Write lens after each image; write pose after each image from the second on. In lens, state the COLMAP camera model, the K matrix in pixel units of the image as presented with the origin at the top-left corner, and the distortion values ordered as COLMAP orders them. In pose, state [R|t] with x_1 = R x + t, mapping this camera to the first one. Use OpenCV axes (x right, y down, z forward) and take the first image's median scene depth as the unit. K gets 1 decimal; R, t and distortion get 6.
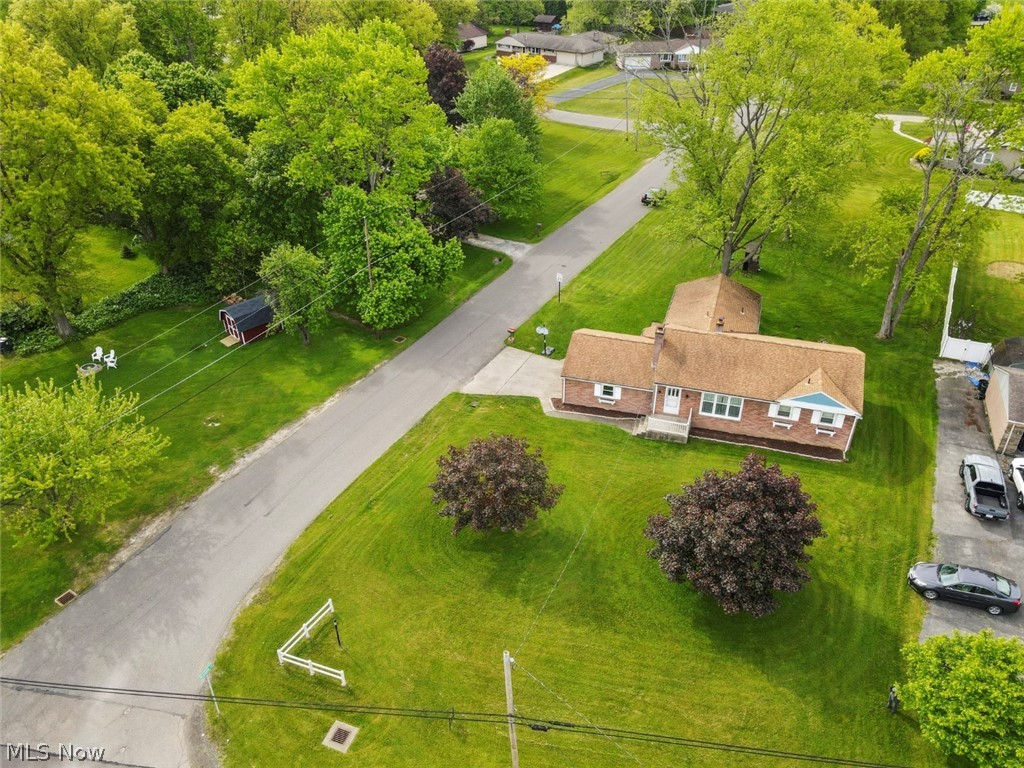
lens RADIAL K [[758.5, 0, 510.9], [0, 758.5, 381.7], [0, 0, 1]] dist [0.009340, 0.012342]
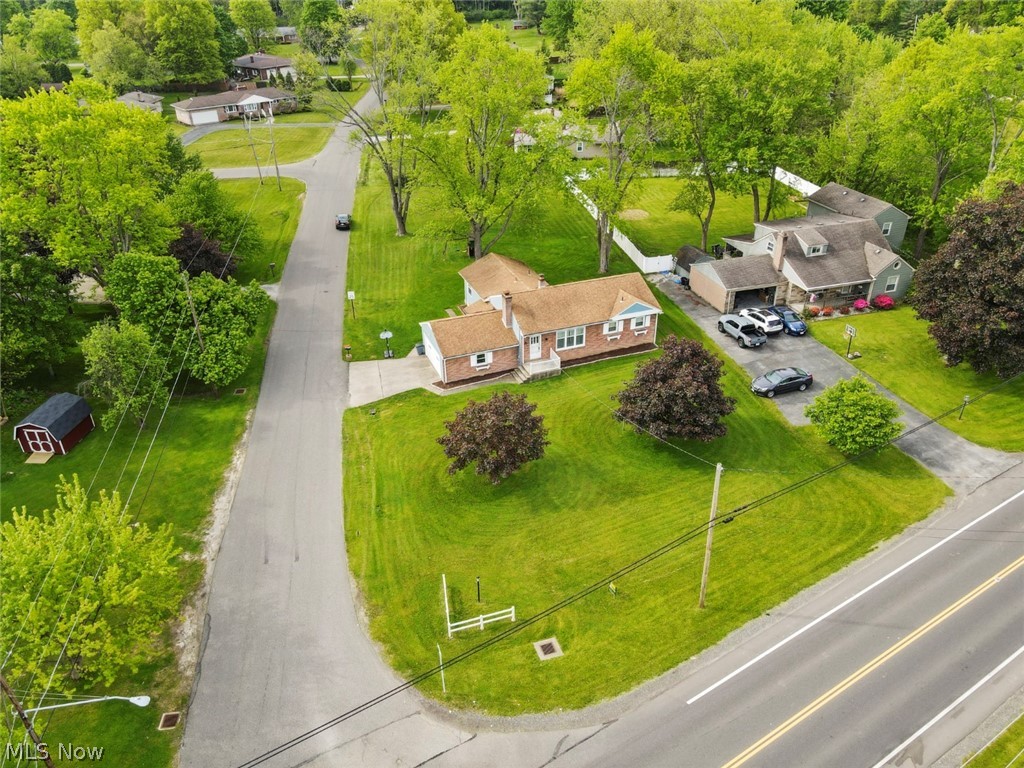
lens RADIAL K [[758.5, 0, 509.6], [0, 758.5, 386.6], [0, 0, 1]] dist [0.009340, 0.012342]
pose [[0.779288, -0.310283, 0.544459, -0.514086], [0.341712, 0.938685, 0.045854, 0.014661], [-0.525304, 0.150314, 0.837533, 0.007399]]
